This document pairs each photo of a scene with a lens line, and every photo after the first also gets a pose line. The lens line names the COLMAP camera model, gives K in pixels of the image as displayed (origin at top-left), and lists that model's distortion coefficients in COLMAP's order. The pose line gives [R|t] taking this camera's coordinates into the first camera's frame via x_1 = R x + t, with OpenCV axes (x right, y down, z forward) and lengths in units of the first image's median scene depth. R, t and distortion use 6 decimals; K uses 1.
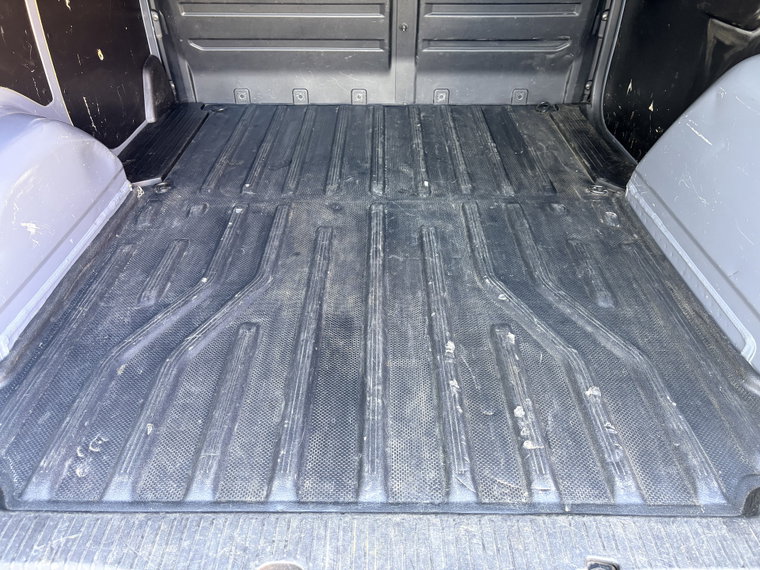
lens RADIAL K [[578.8, 0, 380.4], [0, 578.8, 290.2], [0, 0, 1]] dist [0.038067, -0.039199]
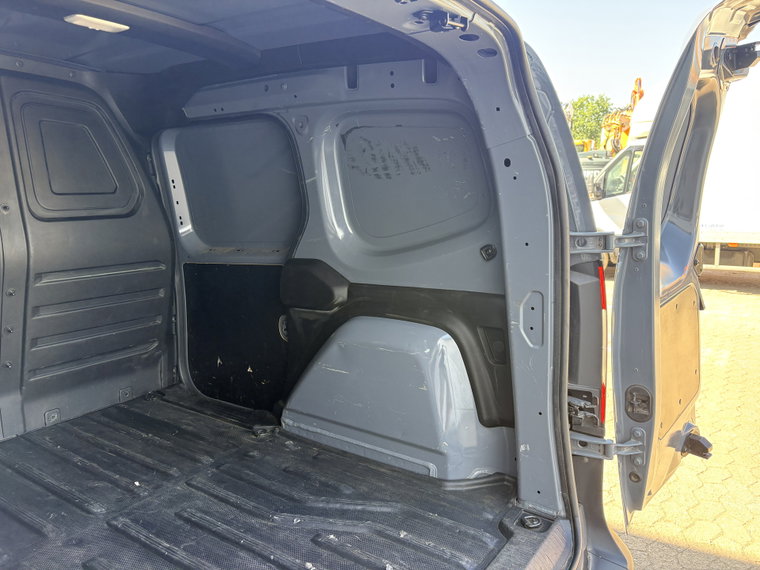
lens RADIAL K [[578.8, 0, 389.7], [0, 578.8, 279.6], [0, 0, 1]] dist [0.038067, -0.039199]
pose [[0.558095, -0.125626, 0.820212, -0.514704], [0.488648, 0.848654, -0.202507, -0.061342], [-0.670636, 0.513813, 0.535017, -0.078090]]
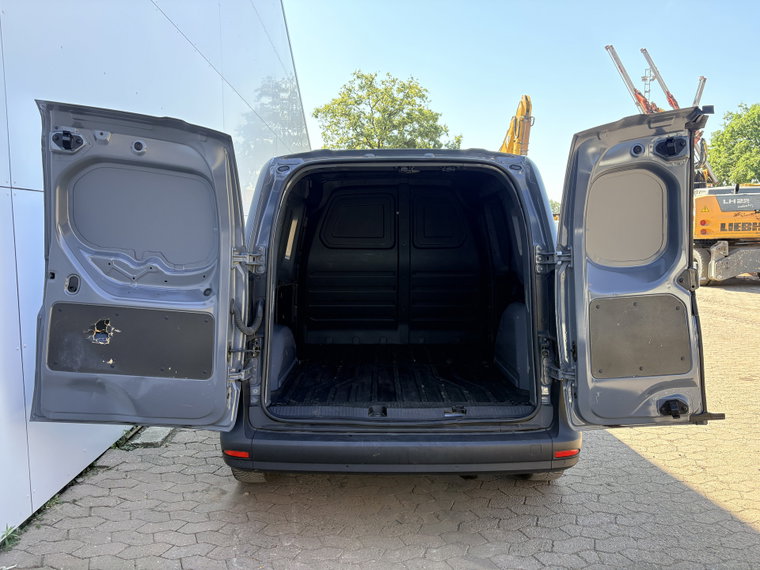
lens RADIAL K [[578.8, 0, 374.8], [0, 578.8, 288.4], [0, 0, 1]] dist [0.038067, -0.039199]
pose [[0.999988, -0.001118, -0.004695, -0.080613], [-0.001497, 0.852944, -0.522001, 0.870423], [0.004588, 0.522002, 0.852932, -1.303273]]
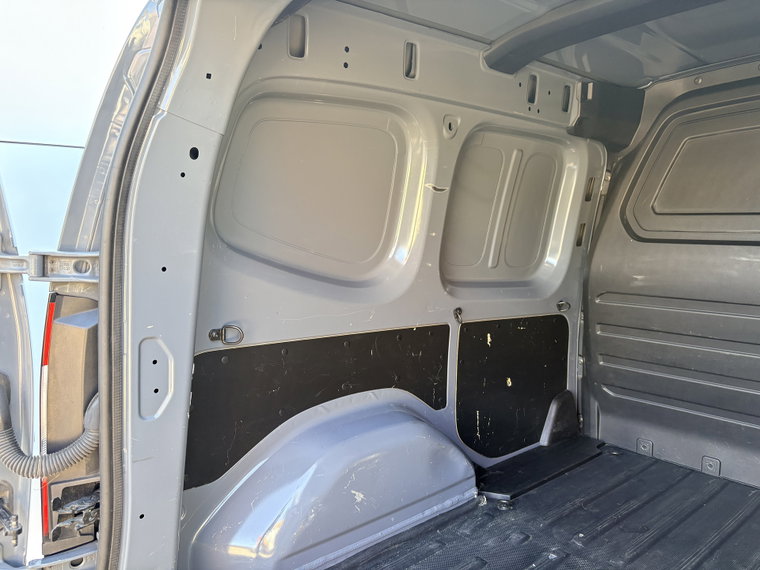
lens RADIAL K [[578.8, 0, 380.0], [0, 578.8, 290.5], [0, 0, 1]] dist [0.038067, -0.039199]
pose [[0.663292, 0.081097, -0.743953, 0.241417], [-0.444762, 0.842215, -0.304732, -0.085719], [0.601856, 0.533008, 0.594703, 0.027576]]
